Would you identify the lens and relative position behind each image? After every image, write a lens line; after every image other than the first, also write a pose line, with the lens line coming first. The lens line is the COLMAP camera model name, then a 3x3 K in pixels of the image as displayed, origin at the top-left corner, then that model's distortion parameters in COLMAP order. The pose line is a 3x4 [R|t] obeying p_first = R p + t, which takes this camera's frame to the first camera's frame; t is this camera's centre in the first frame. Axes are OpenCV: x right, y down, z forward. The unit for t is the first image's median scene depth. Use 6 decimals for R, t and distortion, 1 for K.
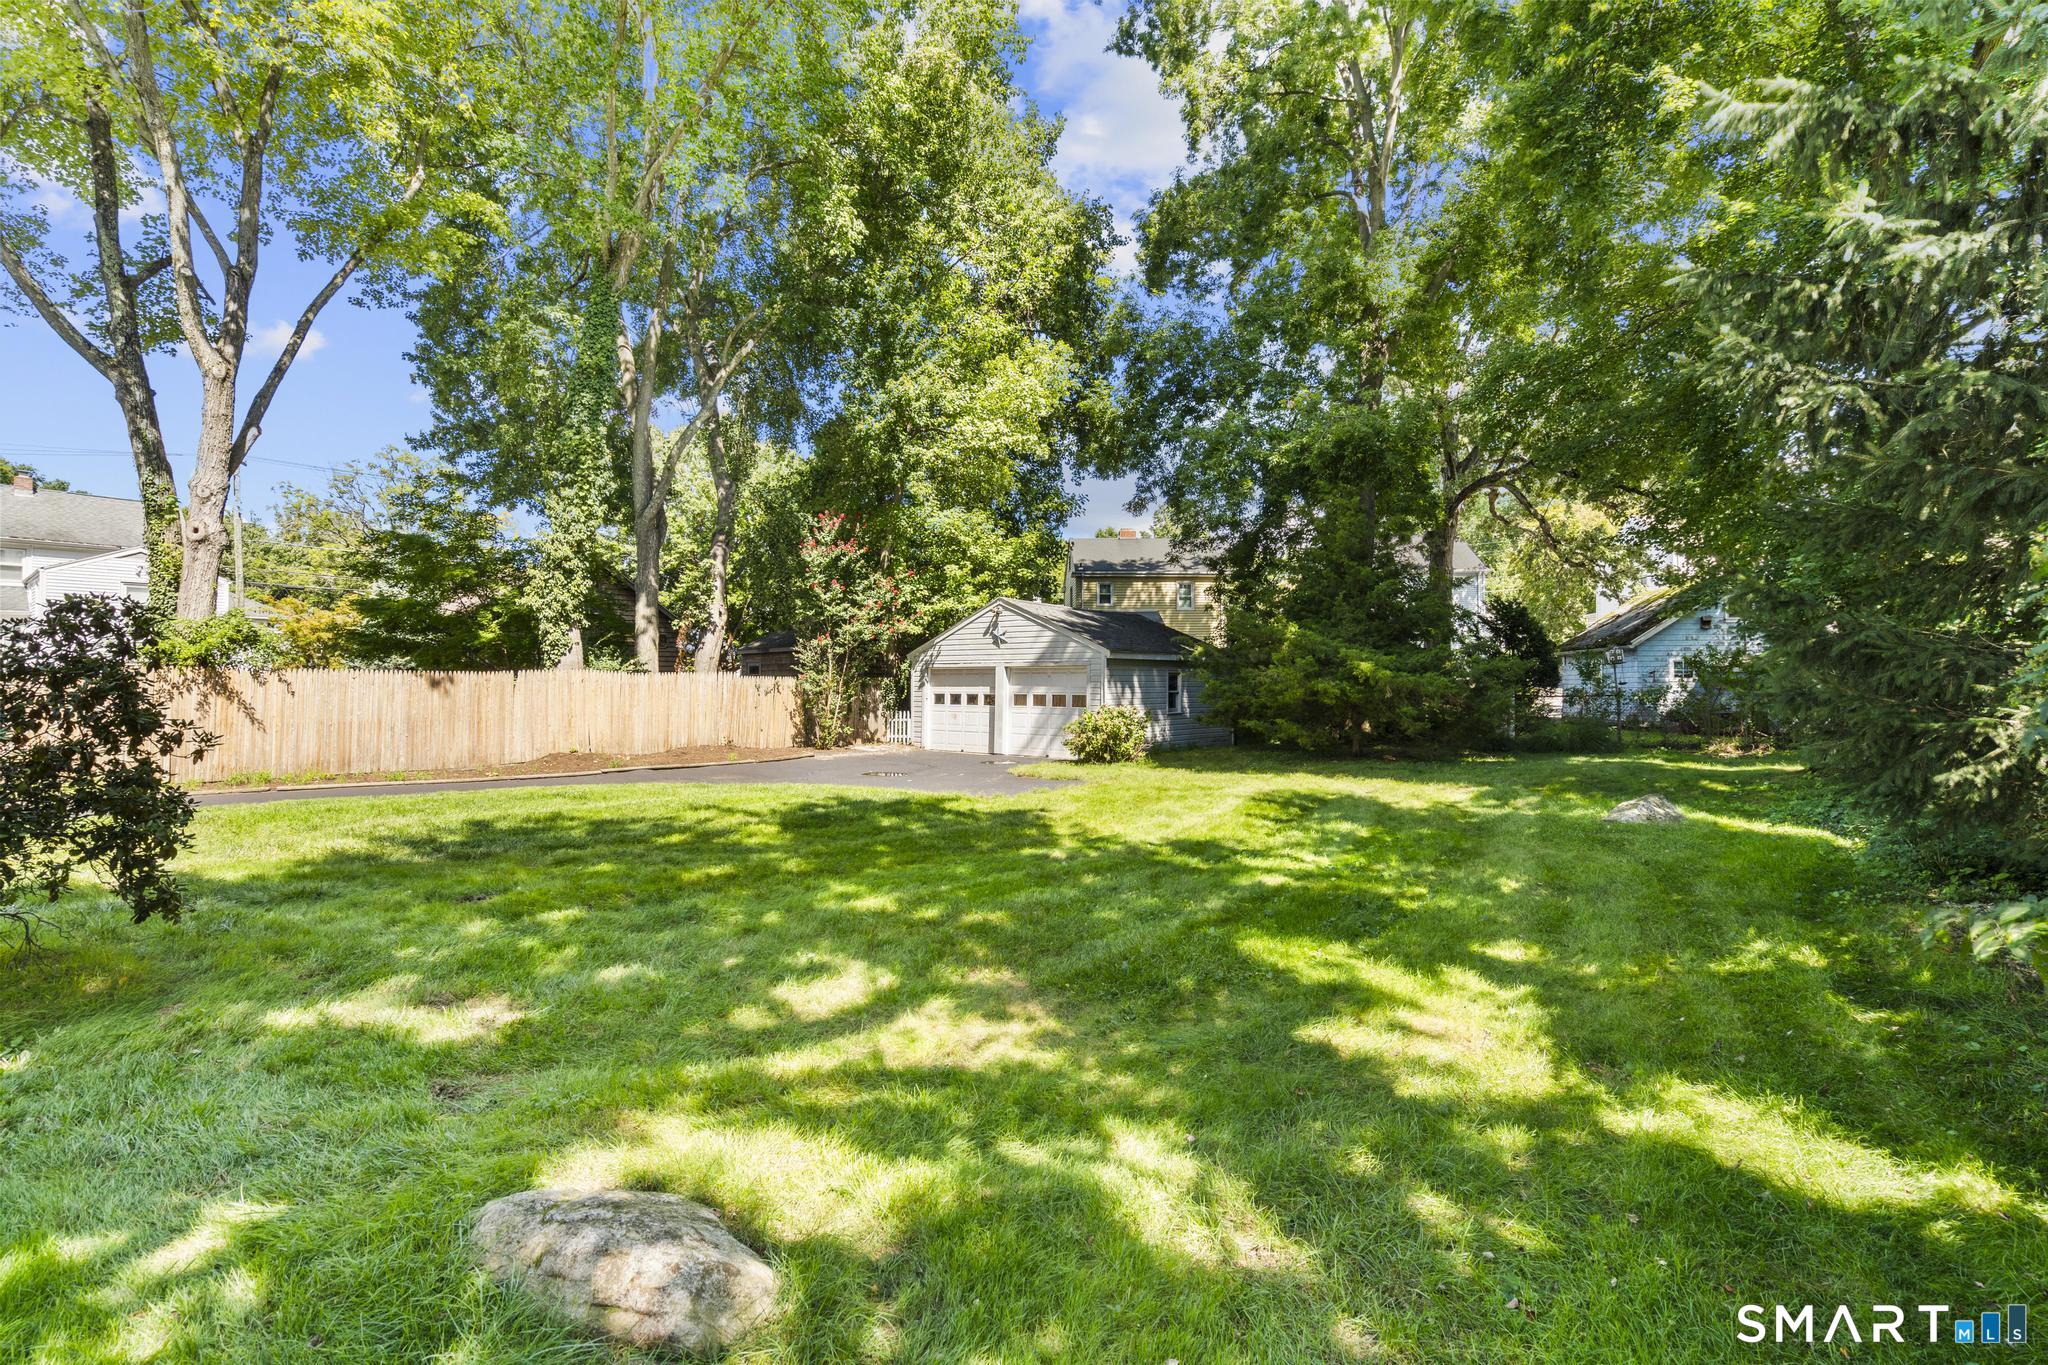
lens RADIAL K [[932.7, 0, 1023.3], [0, 932.7, 676.7], [0, 0, 1]] dist [0.002080, -0.000377]
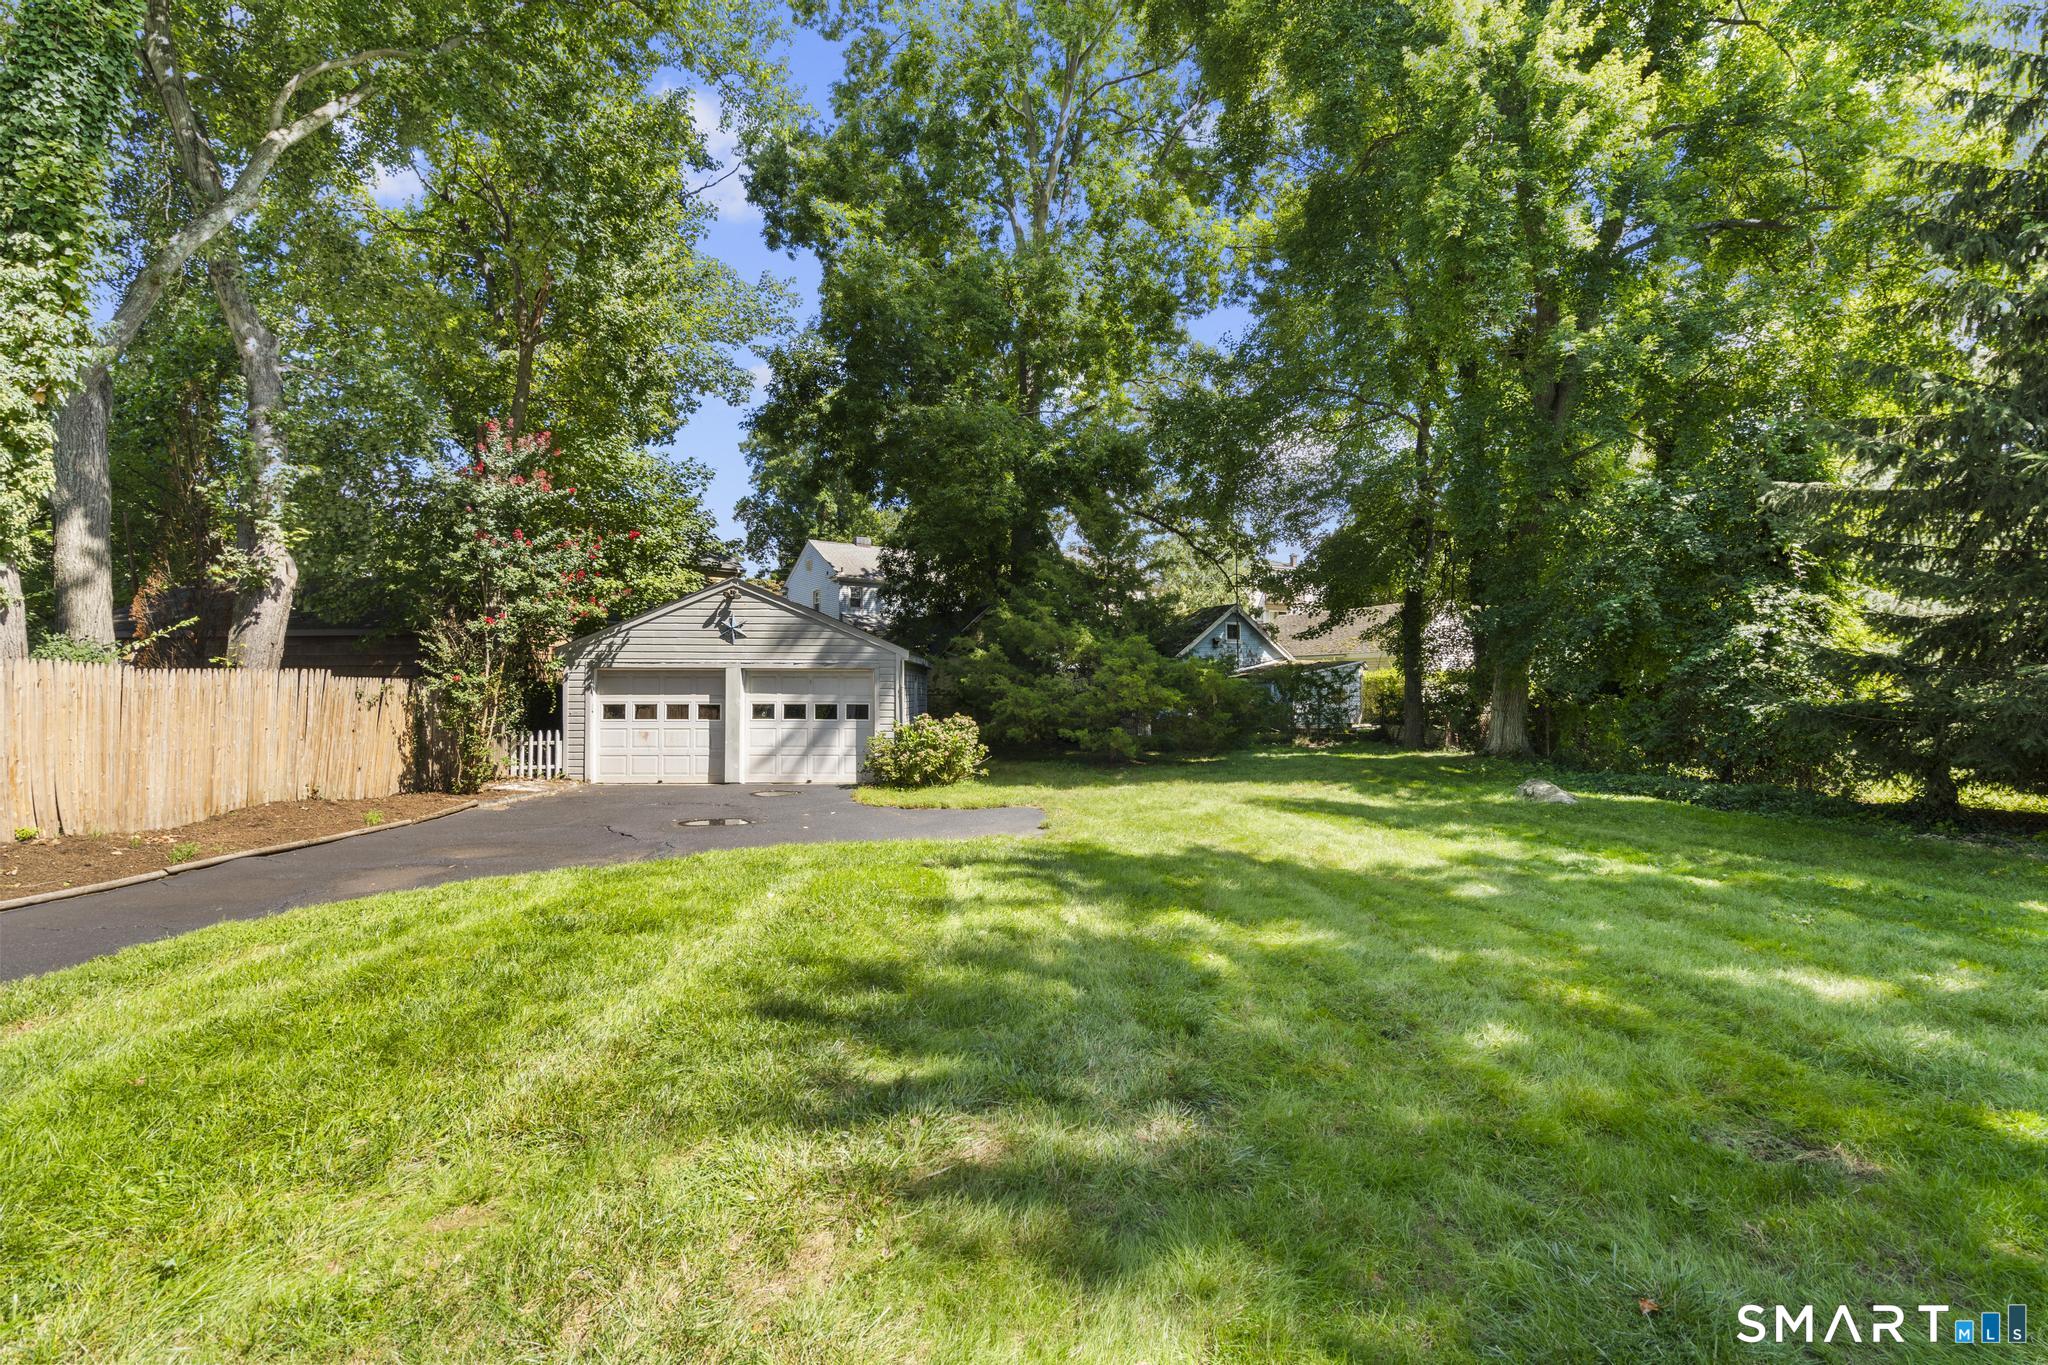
lens RADIAL K [[932.7, 0, 1033.3], [0, 932.7, 689.2], [0, 0, 1]] dist [0.002080, -0.000377]
pose [[0.743281, 0.002393, 0.668975, -0.350961], [-0.005911, 0.999978, 0.002991, 0.002467], [-0.668953, -0.006177, 0.743279, 0.268355]]
